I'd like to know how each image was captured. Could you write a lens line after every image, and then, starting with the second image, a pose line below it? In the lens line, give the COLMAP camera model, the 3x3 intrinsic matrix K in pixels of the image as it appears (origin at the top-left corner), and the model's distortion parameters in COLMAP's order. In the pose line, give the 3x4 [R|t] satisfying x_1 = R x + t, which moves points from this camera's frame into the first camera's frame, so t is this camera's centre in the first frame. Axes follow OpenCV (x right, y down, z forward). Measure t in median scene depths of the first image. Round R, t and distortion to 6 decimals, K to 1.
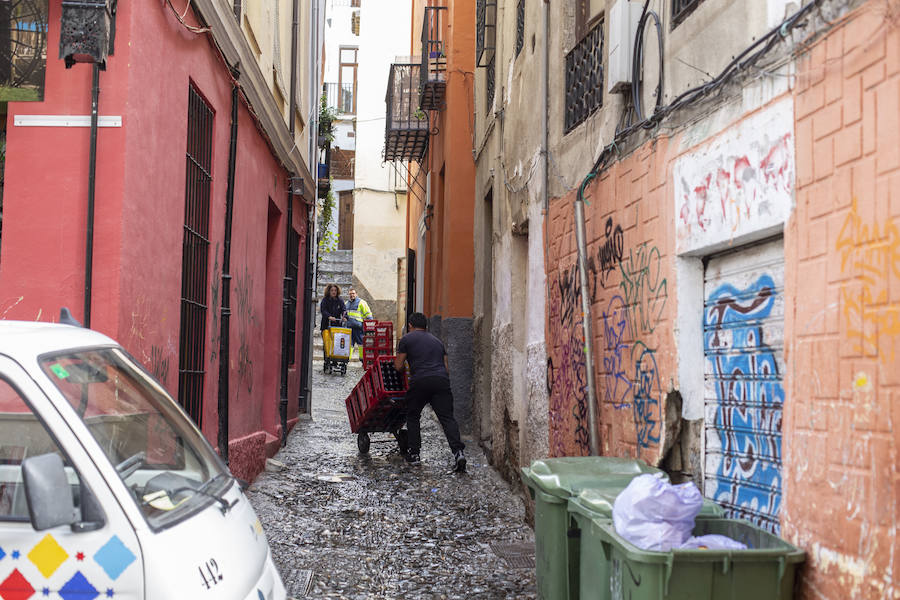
lens RADIAL K [[1247.7, 0, 450.0], [0, 1247.7, 300.0], [0, 0, 1]] dist [-0.017844, 0.010767]
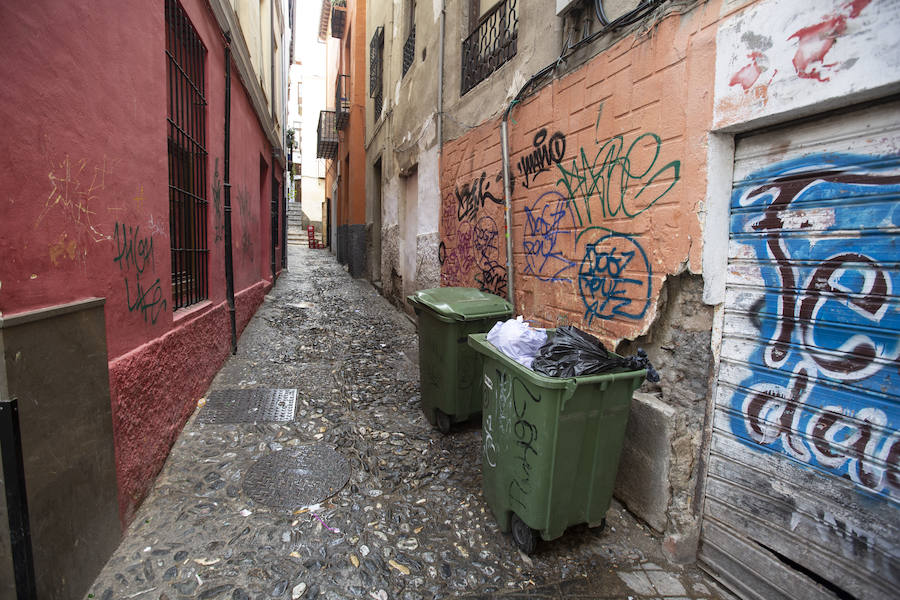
lens RADIAL K [[423.7, 0, 448.7], [0, 423.7, 289.8], [0, 0, 1]] dist [-0.032880, 0.001303]
pose [[0.966877, -0.017939, 0.254613, -0.058963], [-0.021148, 0.988468, 0.149949, 0.025660], [-0.254366, -0.150367, 0.955347, 0.477987]]
